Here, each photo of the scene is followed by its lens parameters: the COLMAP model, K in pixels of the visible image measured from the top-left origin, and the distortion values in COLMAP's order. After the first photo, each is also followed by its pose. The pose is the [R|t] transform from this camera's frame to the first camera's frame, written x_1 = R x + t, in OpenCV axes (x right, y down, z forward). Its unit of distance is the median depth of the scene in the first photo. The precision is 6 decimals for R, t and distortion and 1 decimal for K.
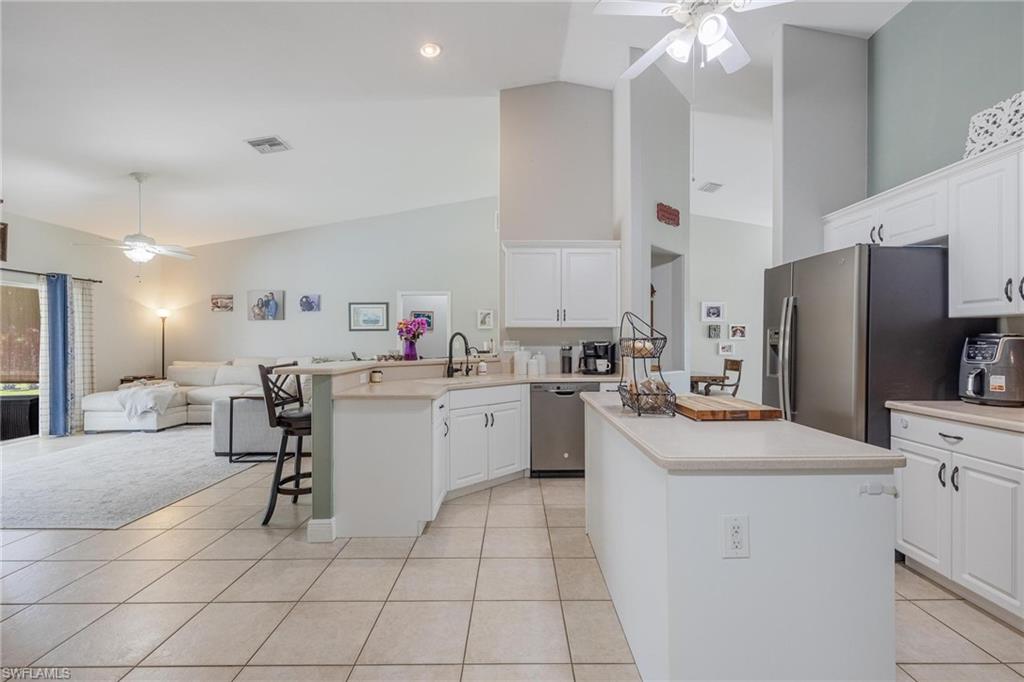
lens RADIAL K [[443.5, 0, 515.6], [0, 443.5, 340.1], [0, 0, 1]] dist [0.006698, -0.001000]
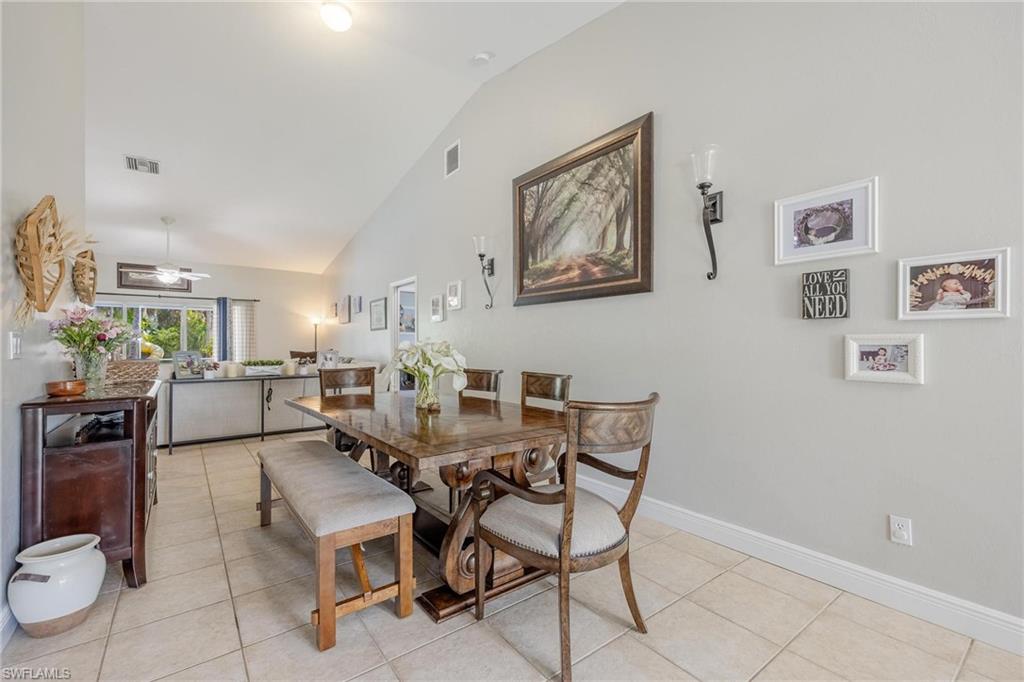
lens RADIAL K [[425.2, 0, 511.8], [0, 425.2, 343.0], [0, 0, 1]] dist [0.010018, 0.000514]
pose [[0.607711, -0.004874, -0.794143, 0.542479], [0.006860, 0.999976, -0.000888, 0.009894], [0.794128, -0.004909, 0.607730, 0.682841]]
